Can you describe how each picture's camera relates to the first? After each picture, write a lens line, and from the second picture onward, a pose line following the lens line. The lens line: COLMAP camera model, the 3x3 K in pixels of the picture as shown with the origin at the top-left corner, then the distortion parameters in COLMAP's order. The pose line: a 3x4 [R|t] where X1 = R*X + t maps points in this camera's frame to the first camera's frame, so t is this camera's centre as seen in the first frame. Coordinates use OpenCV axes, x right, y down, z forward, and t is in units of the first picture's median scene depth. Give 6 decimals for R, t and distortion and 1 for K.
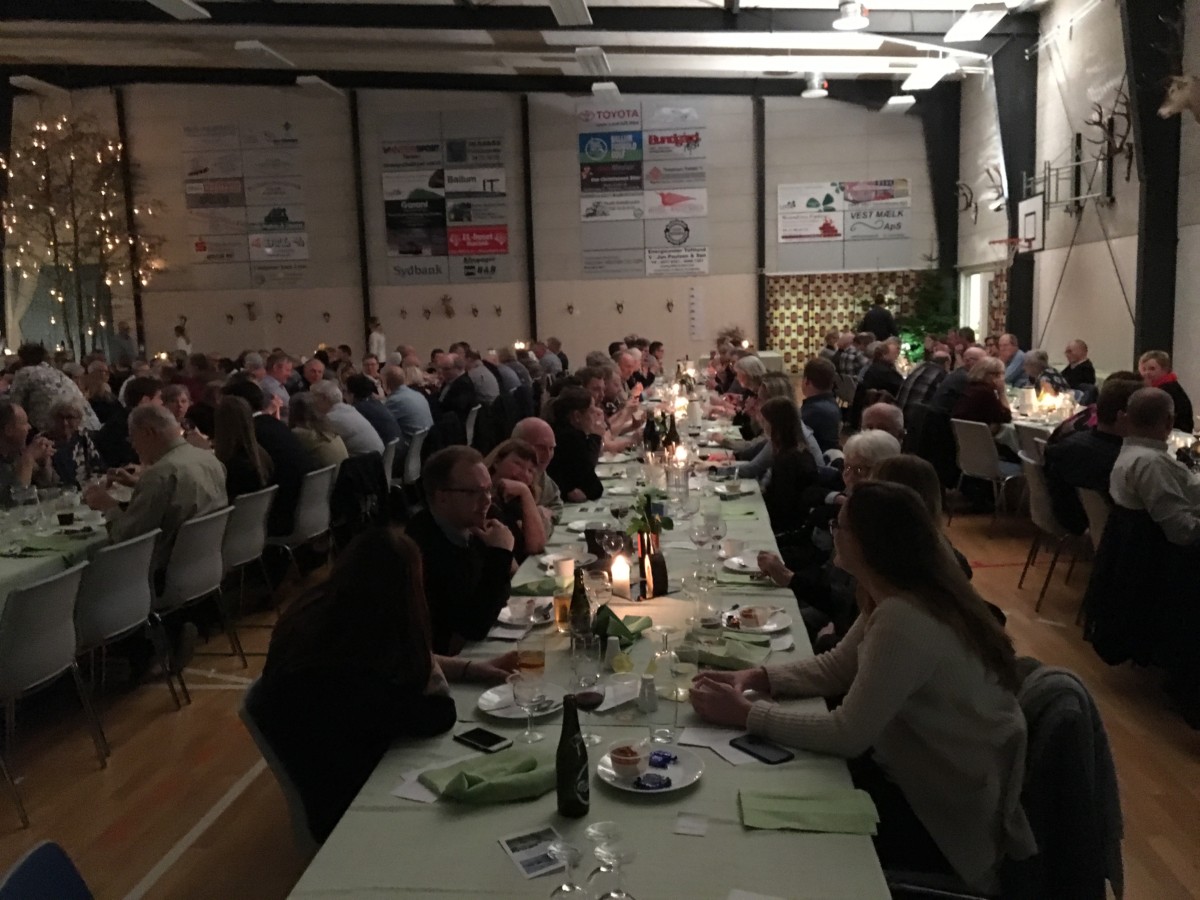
lens RADIAL K [[1010.6, 0, 600.0], [0, 1010.6, 450.0], [0, 0, 1]] dist [0.130816, -0.247367]
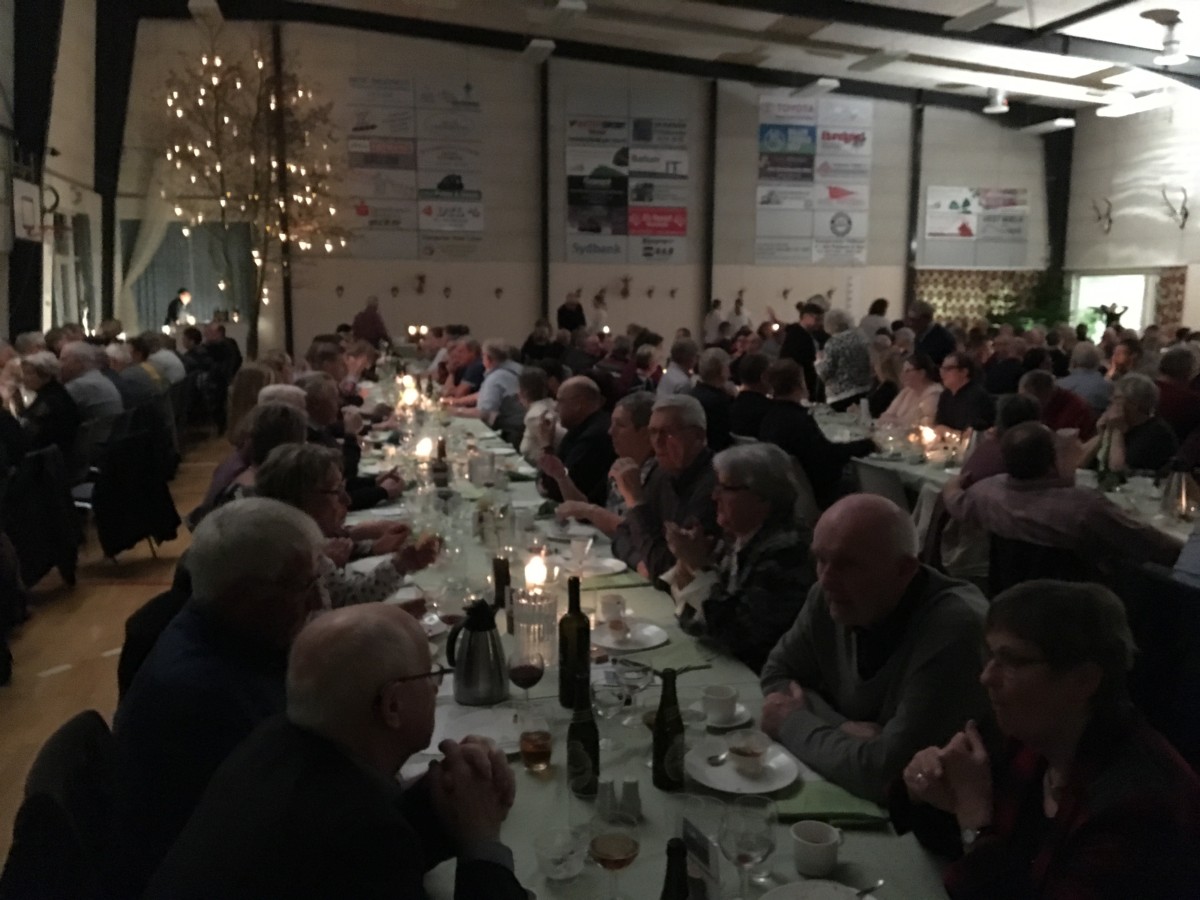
lens RADIAL K [[1019.3, 0, 598.2], [0, 1019.3, 451.7], [0, 0, 1]] dist [0.087927, -0.133683]
pose [[0.941937, -0.014966, 0.335456, -0.527358], [0.011312, 0.999854, 0.012843, 0.006978], [-0.335599, -0.008303, 0.941968, 0.071640]]
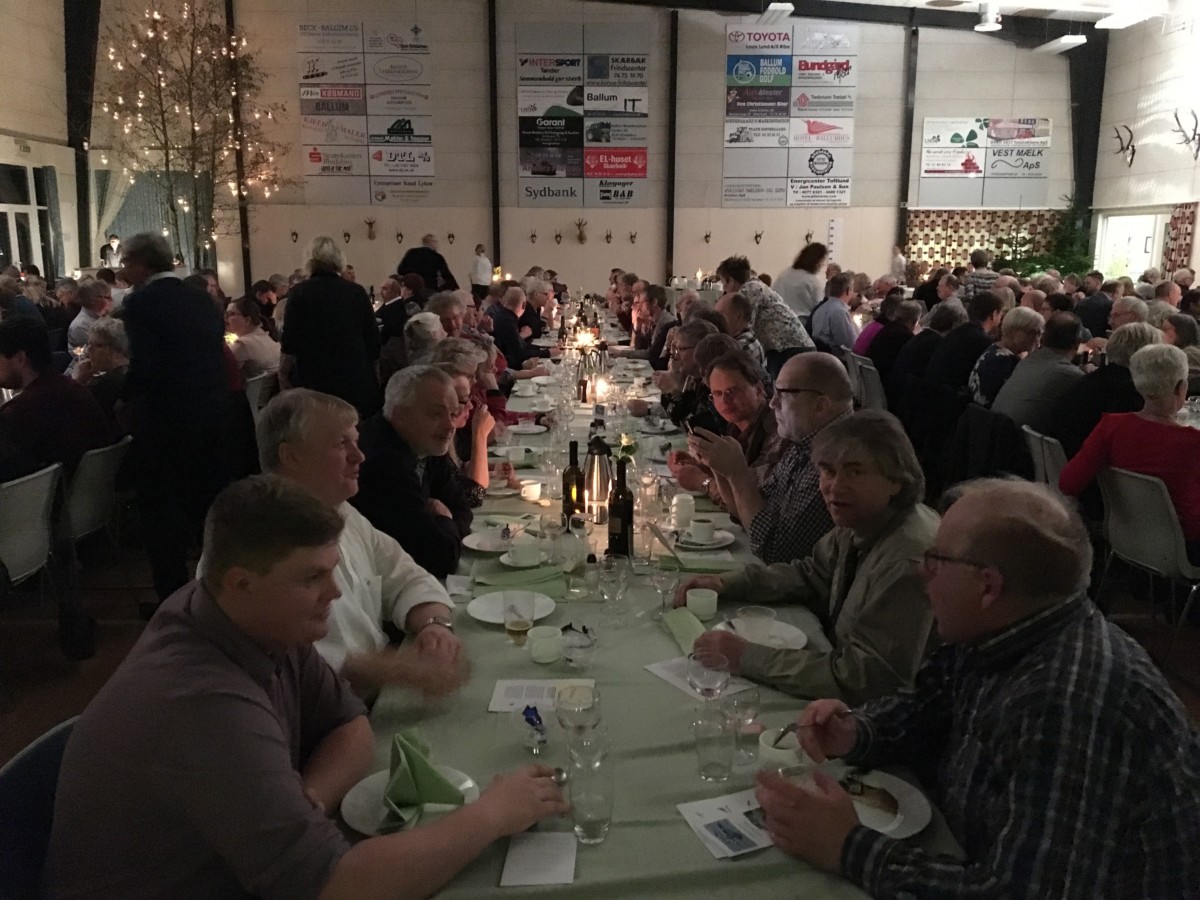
lens RADIAL K [[1001.6, 0, 602.6], [0, 1001.6, 447.1], [0, 0, 1]] dist [0.084549, -0.113307]
pose [[0.991321, 0.006370, 0.131310, -0.261900], [-0.014637, 0.997963, 0.062089, 0.004275], [-0.130647, -0.063472, 0.989395, 0.039003]]
